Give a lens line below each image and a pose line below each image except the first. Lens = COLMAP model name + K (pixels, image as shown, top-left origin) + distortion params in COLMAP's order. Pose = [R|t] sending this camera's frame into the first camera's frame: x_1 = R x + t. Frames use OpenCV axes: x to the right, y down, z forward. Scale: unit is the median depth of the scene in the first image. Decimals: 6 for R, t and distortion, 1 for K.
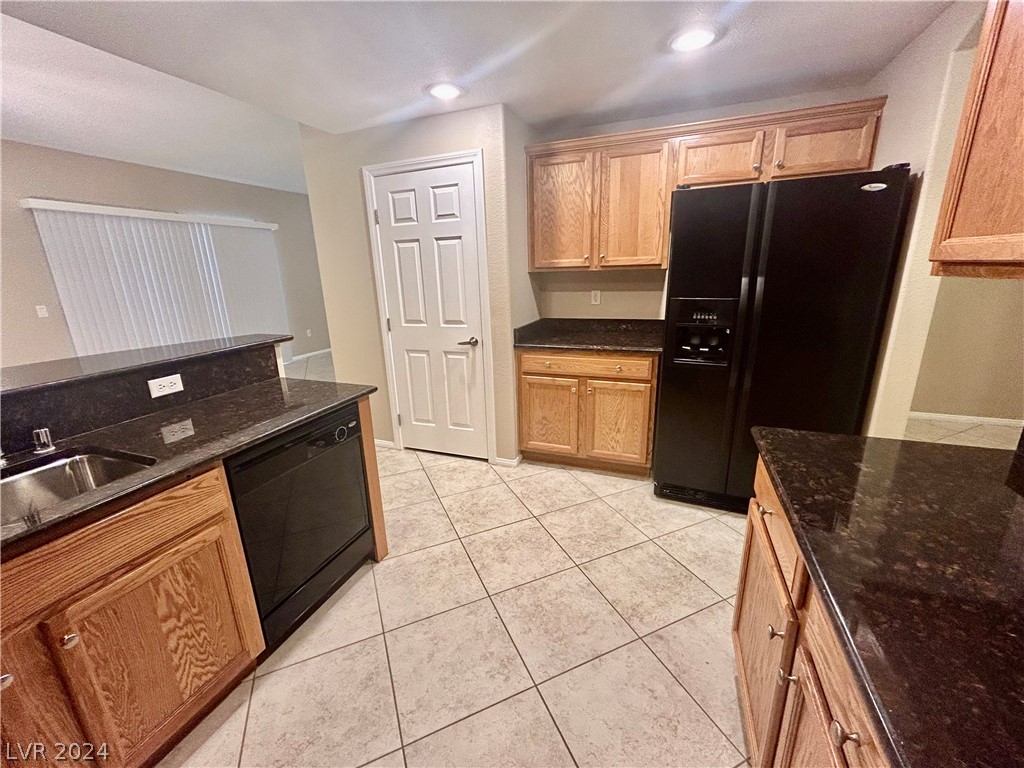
lens RADIAL K [[416.7, 0, 509.6], [0, 416.7, 383.2], [0, 0, 1]] dist [-0.004162, 0.001958]
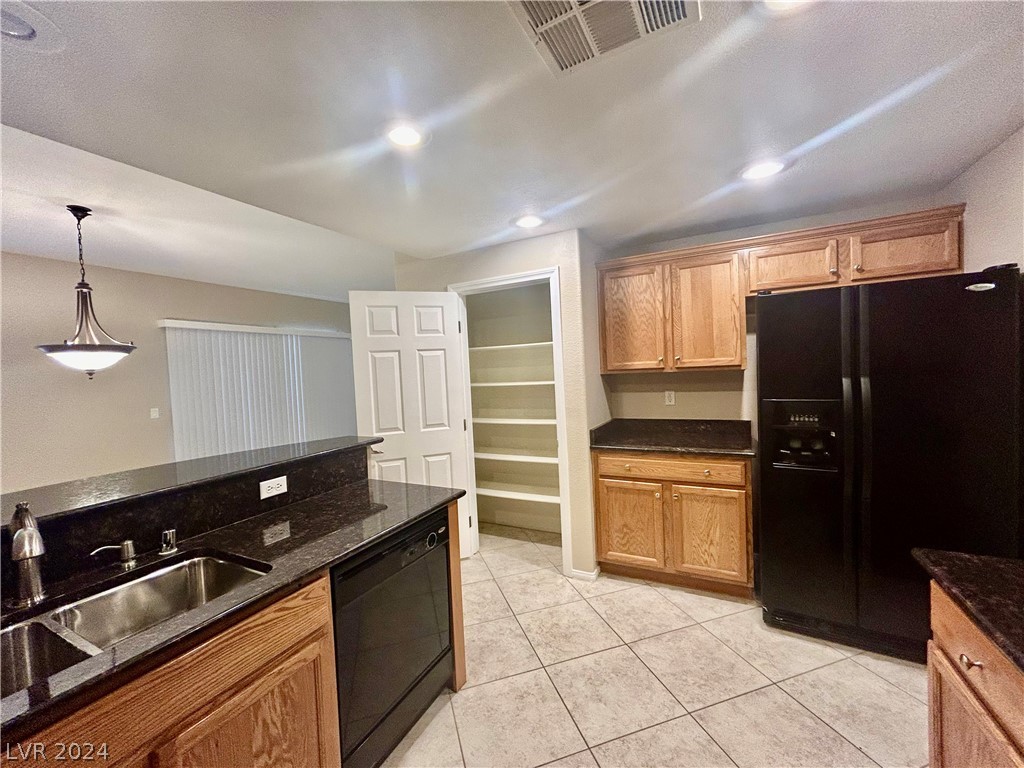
lens RADIAL K [[416.7, 0, 509.7], [0, 416.7, 382.7], [0, 0, 1]] dist [-0.004162, 0.001958]
pose [[0.994145, -0.011955, -0.107395, -0.097762], [-0.013163, 0.973061, -0.230171, -0.013252], [0.107254, 0.230237, 0.967206, -0.005421]]
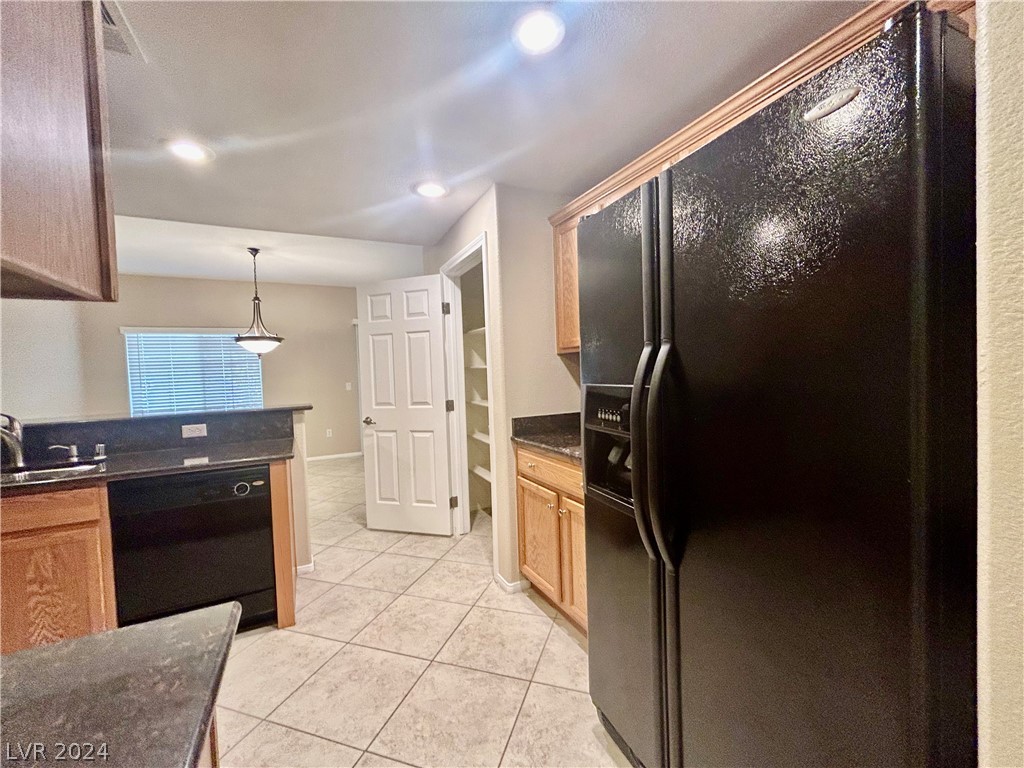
lens RADIAL K [[416.7, 0, 509.0], [0, 416.7, 381.0], [0, 0, 1]] dist [-0.004162, 0.001958]
pose [[0.740937, 0.019978, -0.671277, 0.780627], [-0.166621, 0.973773, -0.154931, -0.097937], [0.650576, 0.226643, 0.724833, 0.496730]]
